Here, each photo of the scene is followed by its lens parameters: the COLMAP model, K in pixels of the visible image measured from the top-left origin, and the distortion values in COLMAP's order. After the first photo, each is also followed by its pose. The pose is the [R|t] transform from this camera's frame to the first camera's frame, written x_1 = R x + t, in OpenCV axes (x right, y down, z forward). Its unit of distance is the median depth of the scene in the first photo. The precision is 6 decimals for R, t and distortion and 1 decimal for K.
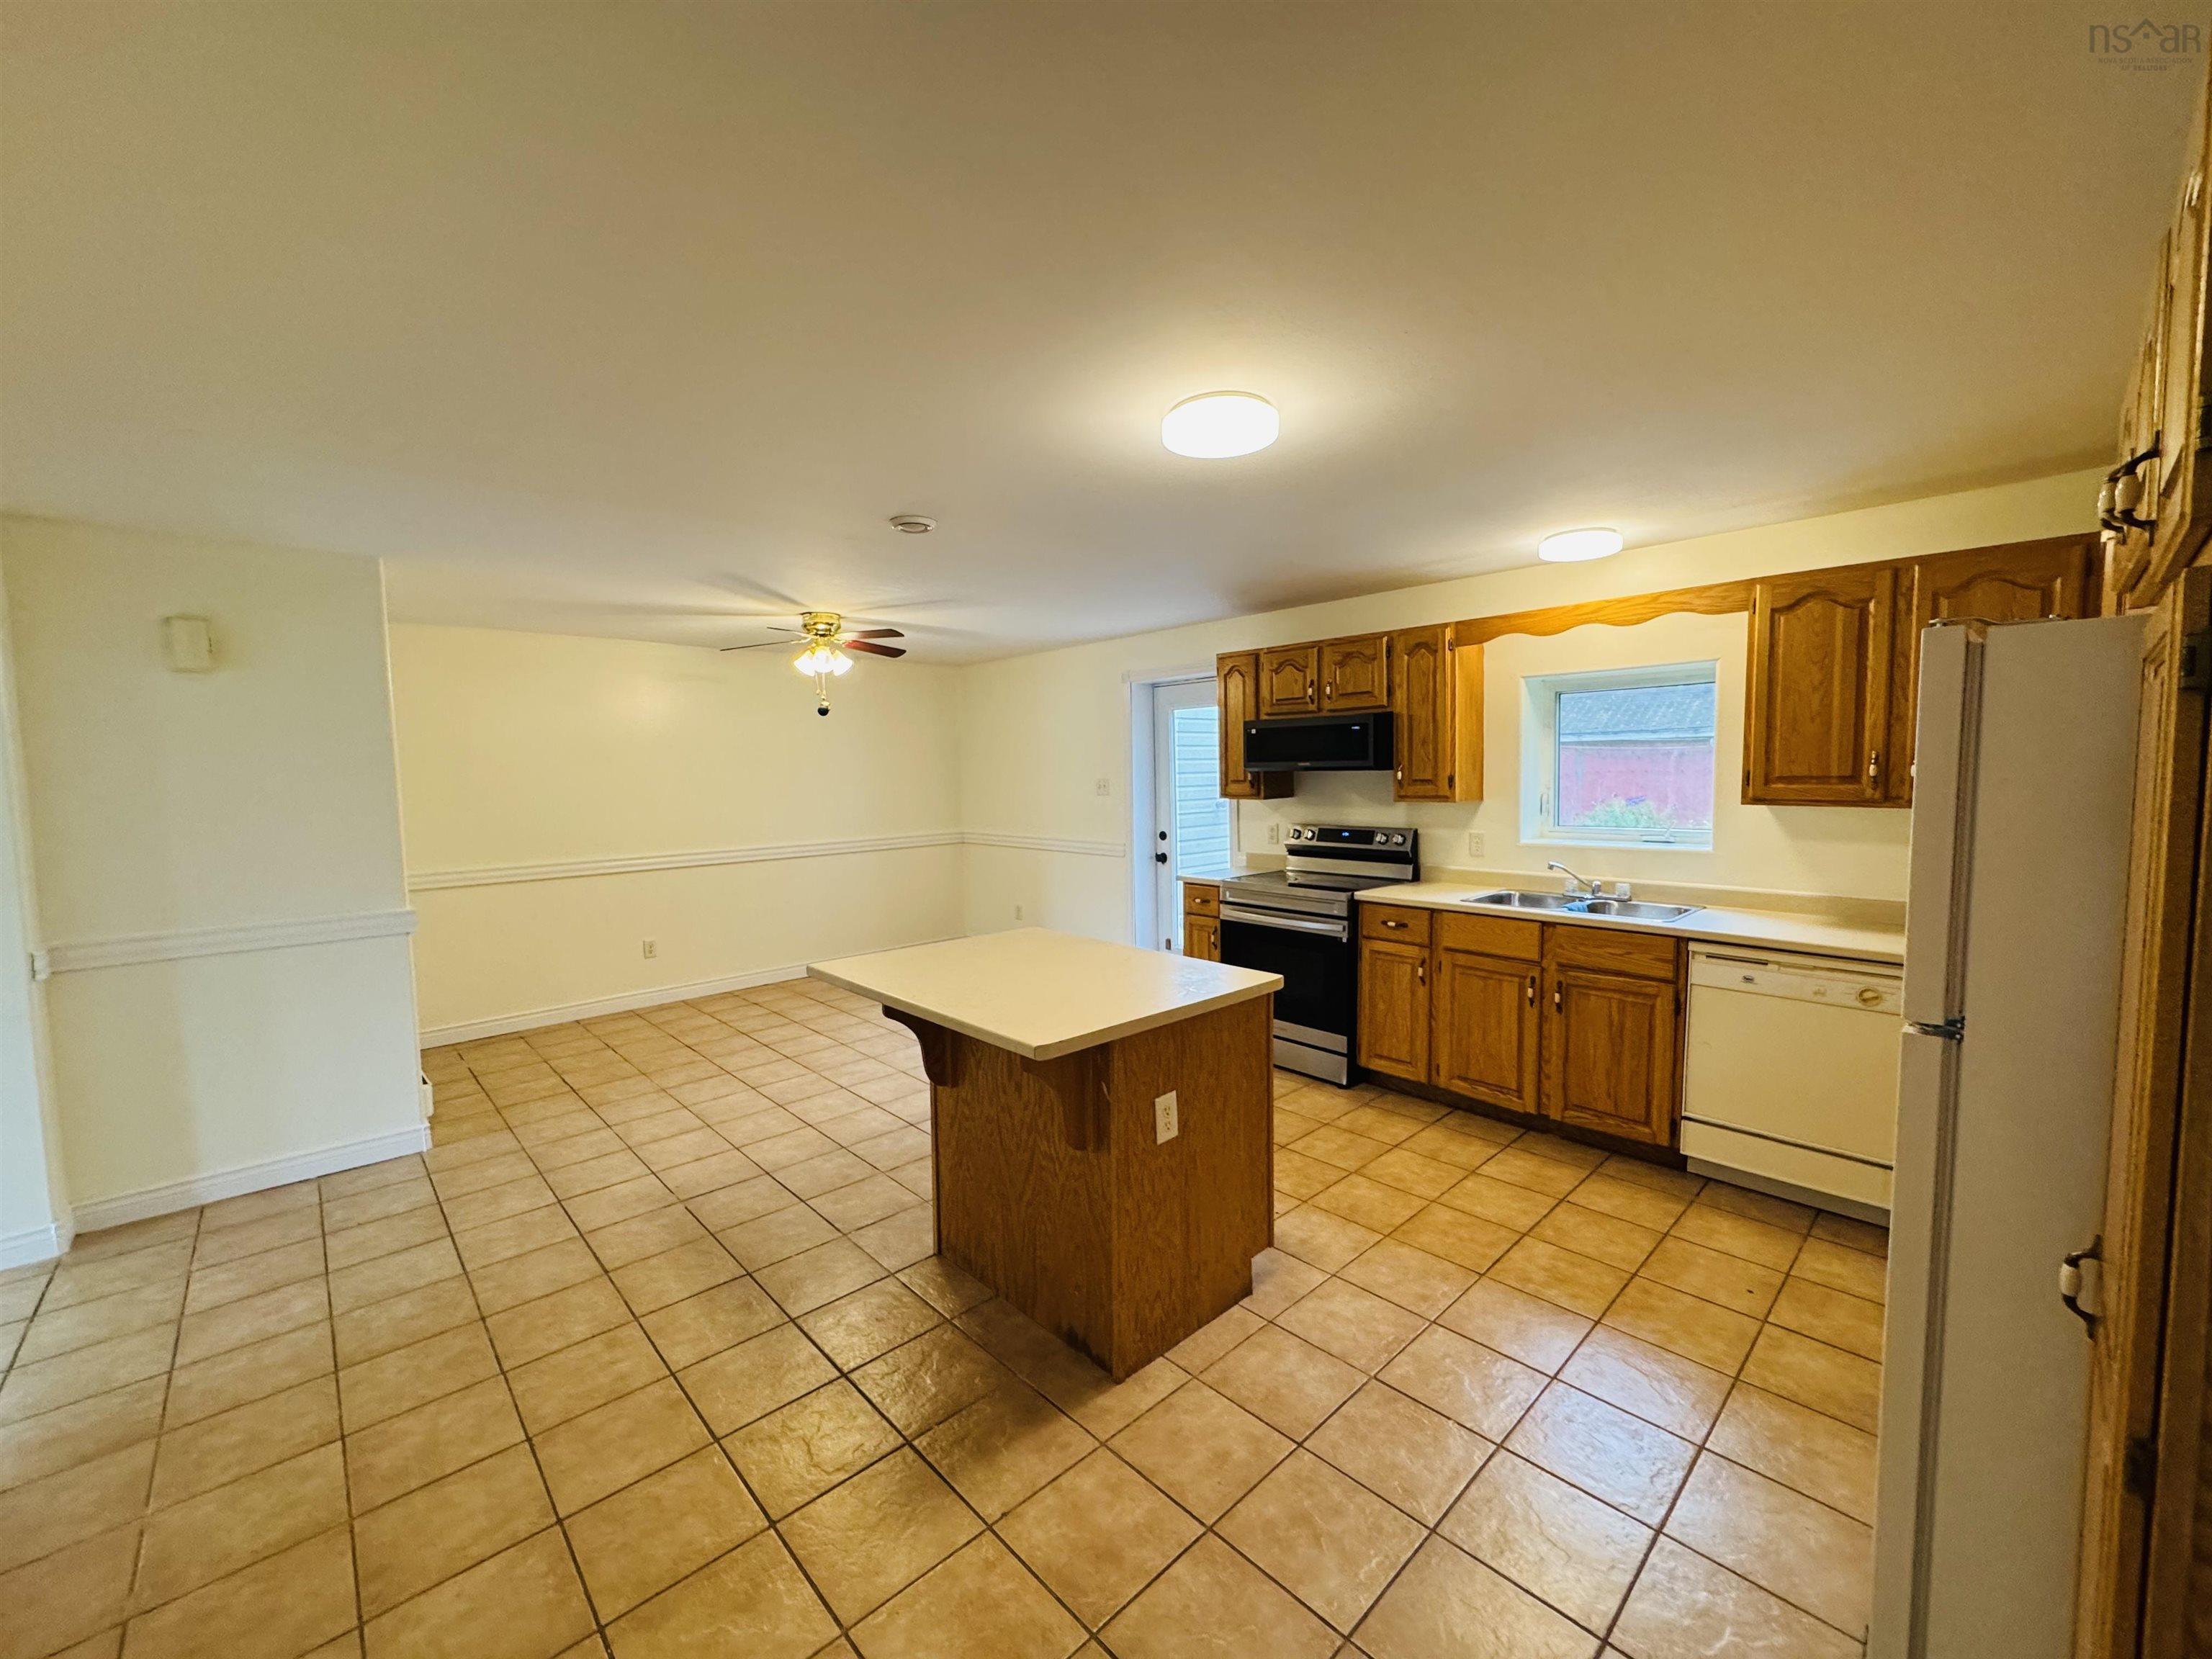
lens RADIAL K [[880.3, 0, 1107.2], [0, 880.3, 824.4], [0, 0, 1]] dist [0.000658, 0.000328]
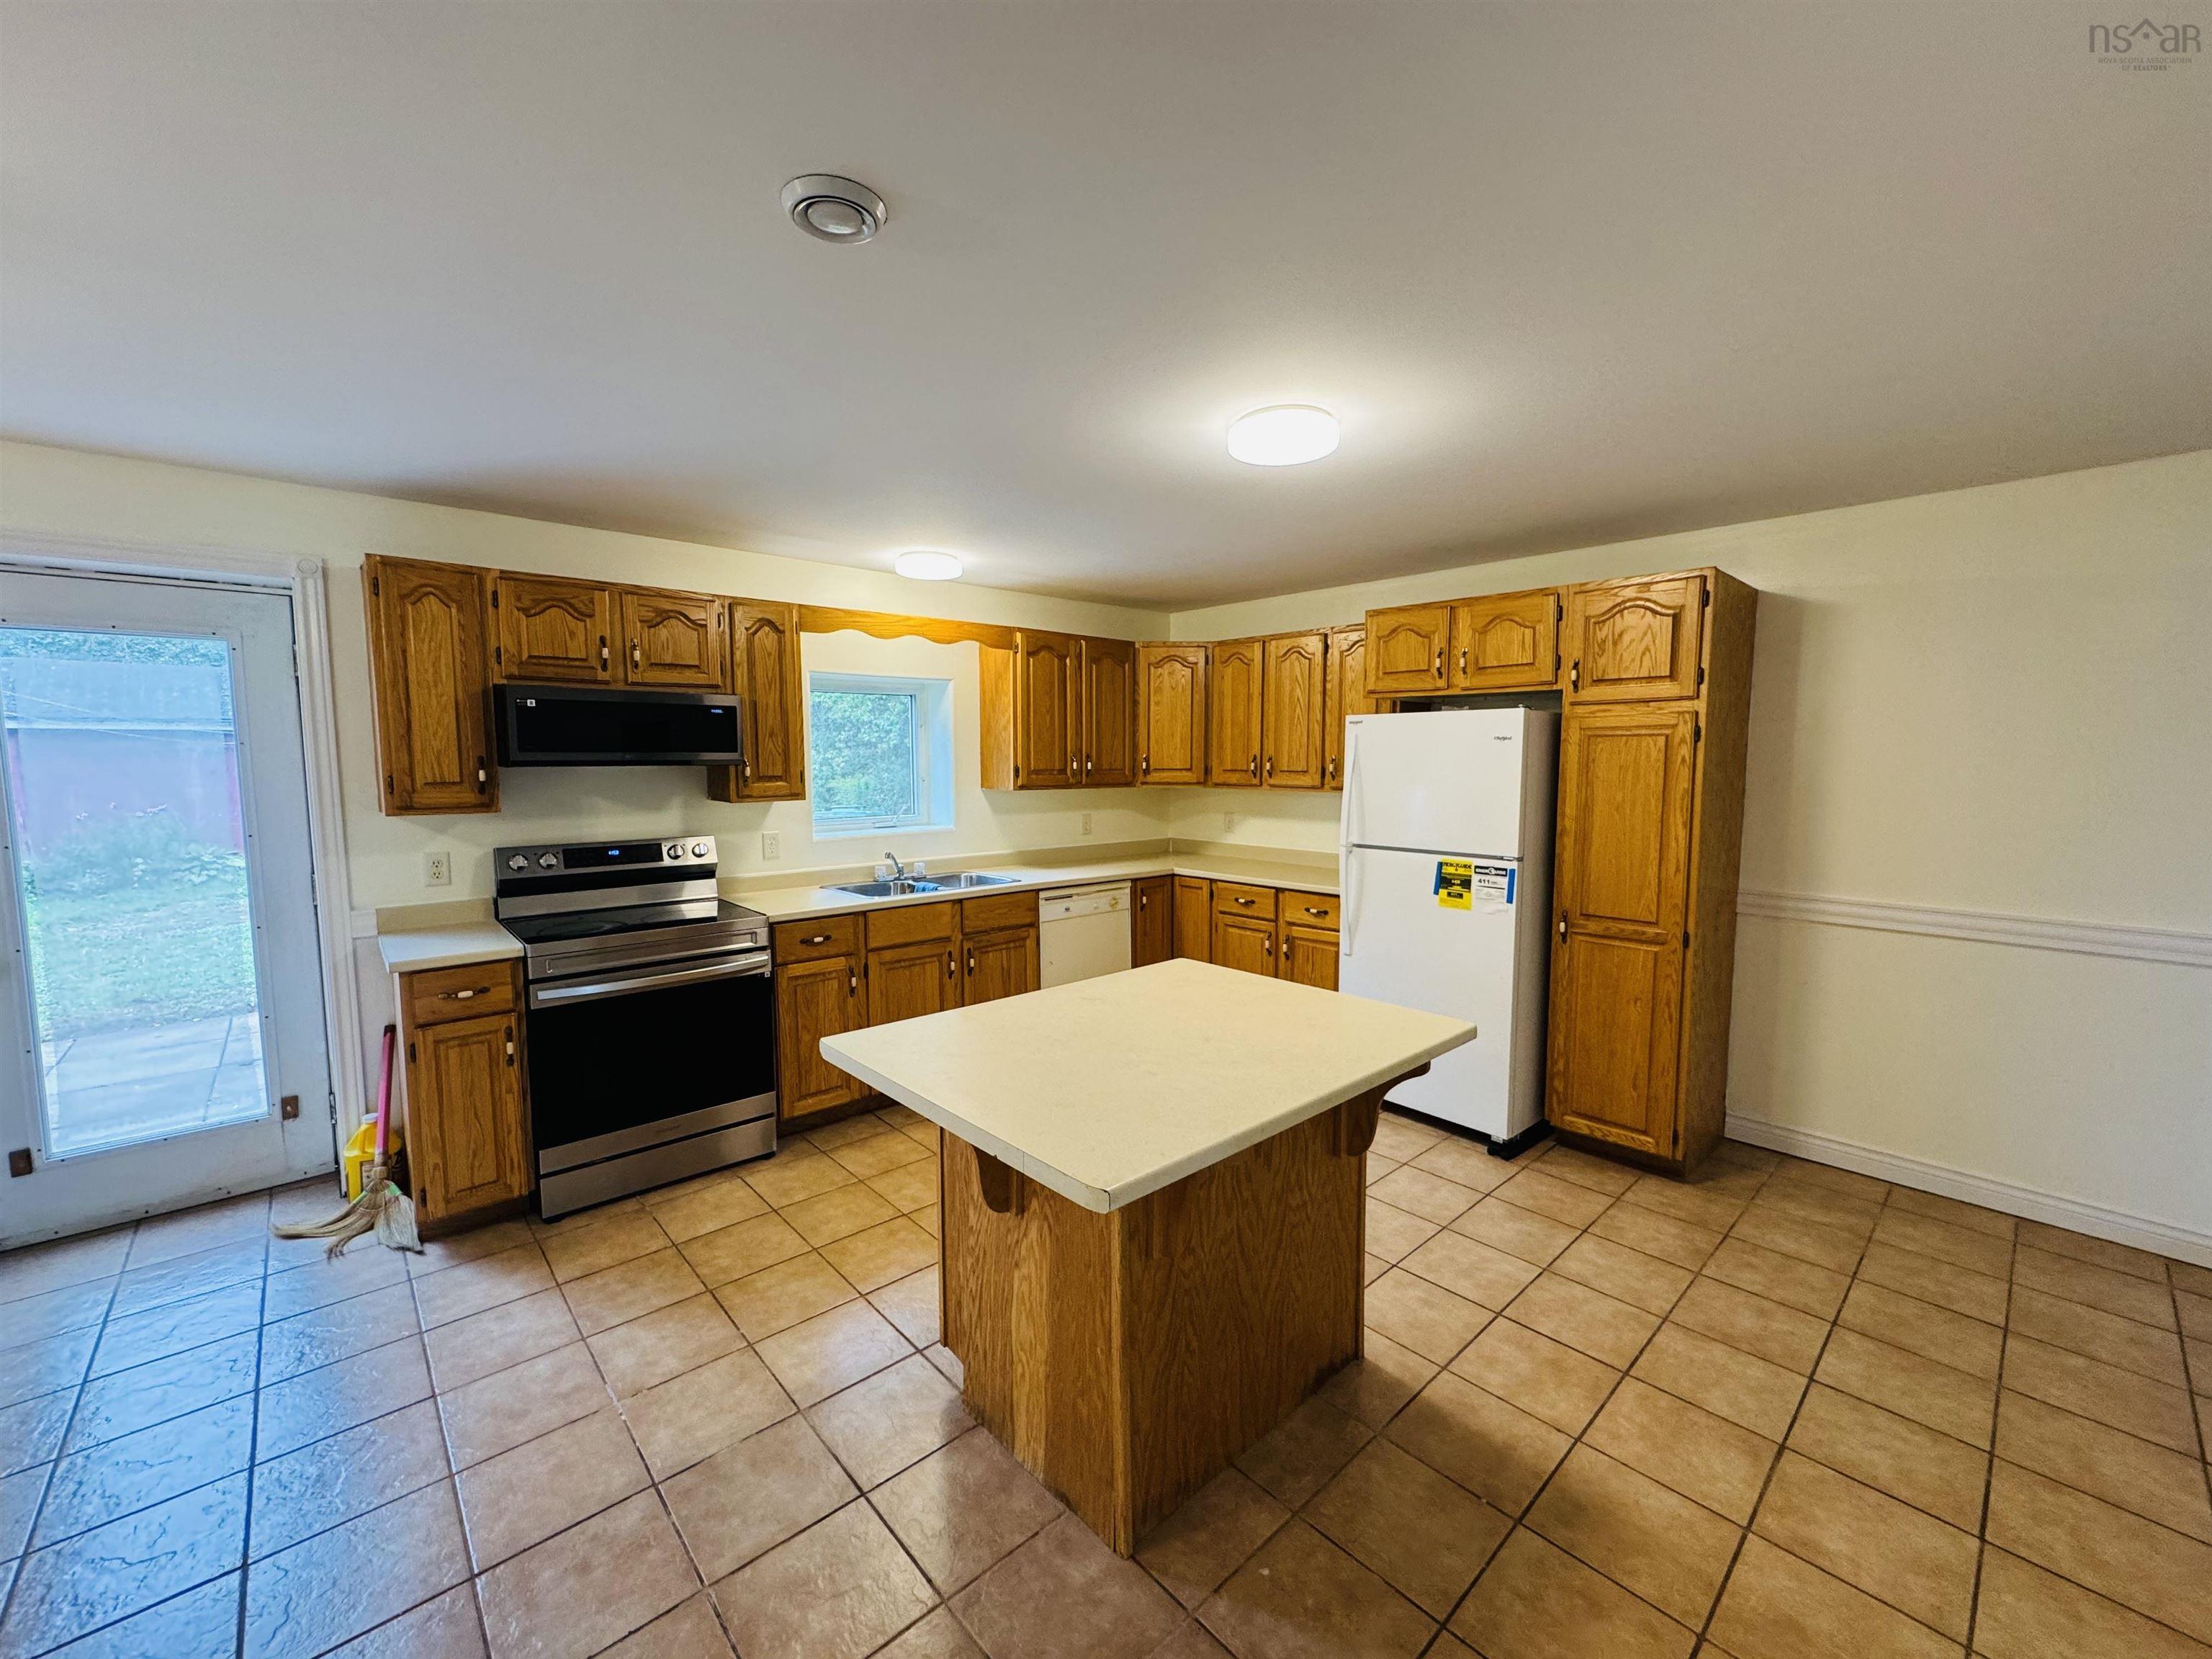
lens RADIAL K [[880.3, 0, 1104.6], [0, 880.3, 827.3], [0, 0, 1]] dist [0.000658, 0.000328]
pose [[0.016117, -0.064595, 0.997781, -0.476006], [0.065614, 0.995828, 0.063409, -0.031085], [-0.997715, 0.064447, 0.020288, 0.604562]]
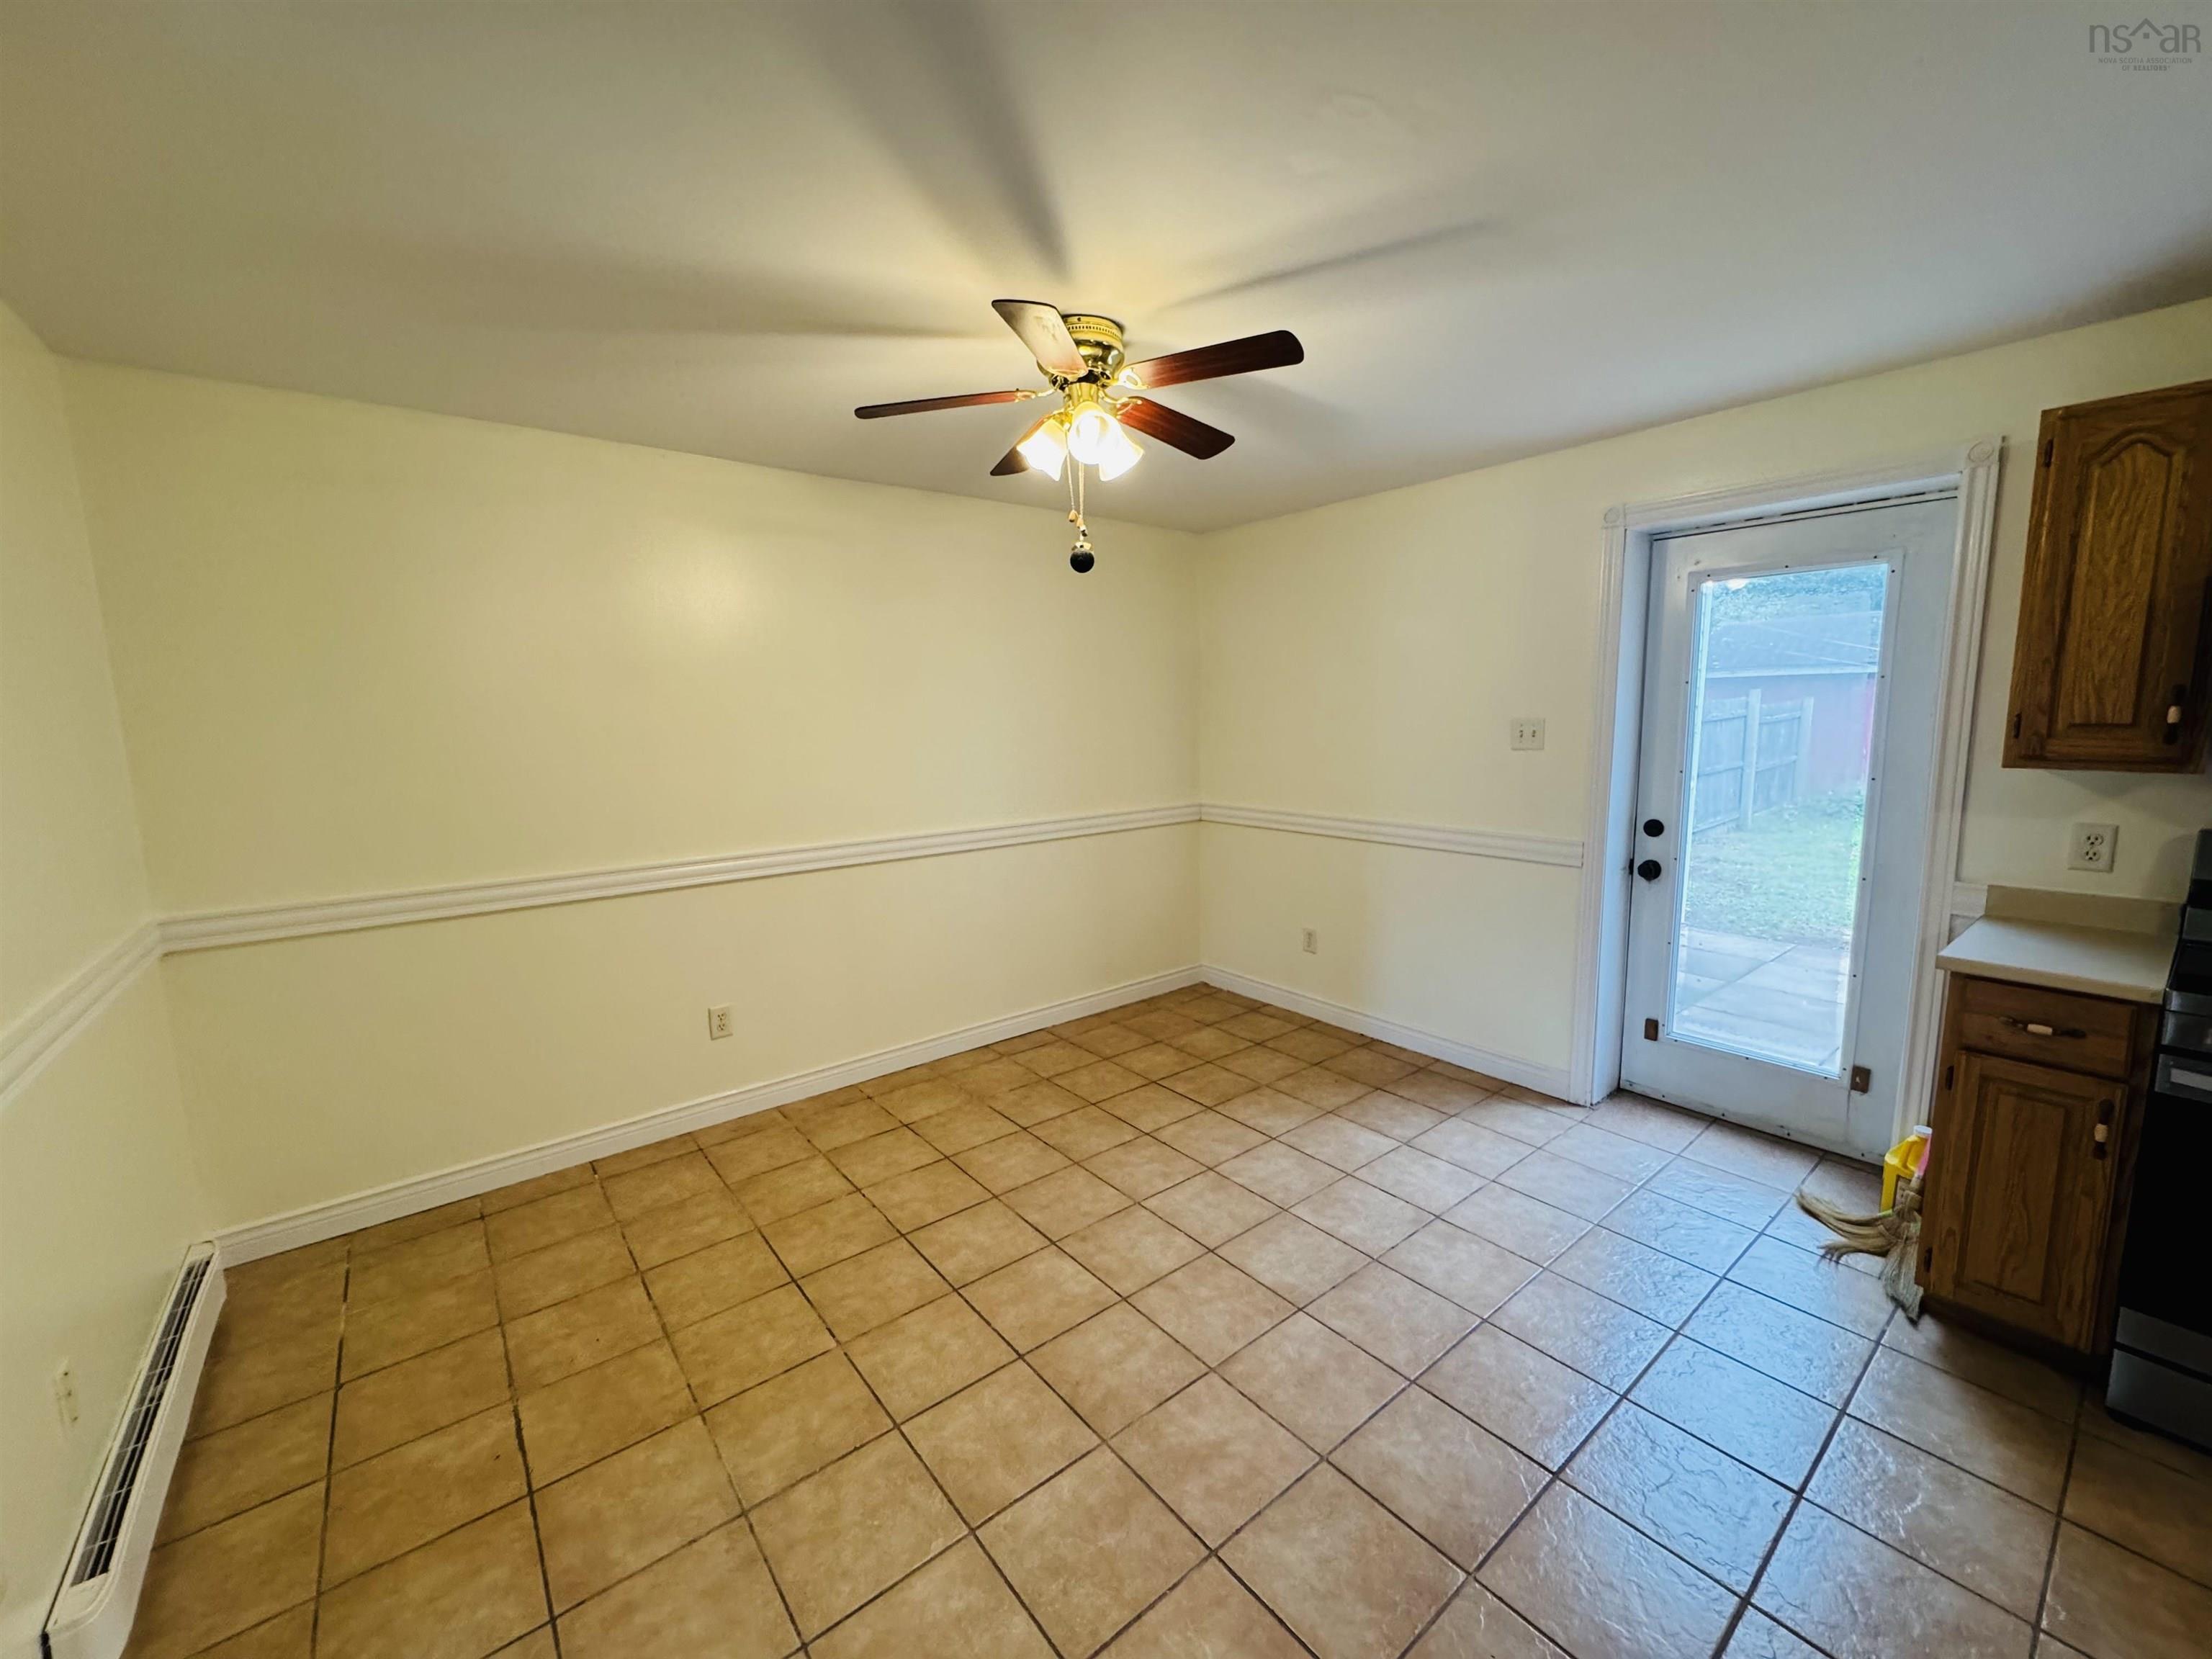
lens RADIAL K [[880.3, 0, 1110.4], [0, 880.3, 829.6], [0, 0, 1]] dist [0.000658, 0.000328]
pose [[0.996994, 0.012565, -0.076459, -0.301178], [-0.006950, 0.997288, 0.073268, -0.030880], [0.077172, -0.072516, 0.994377, 0.614537]]
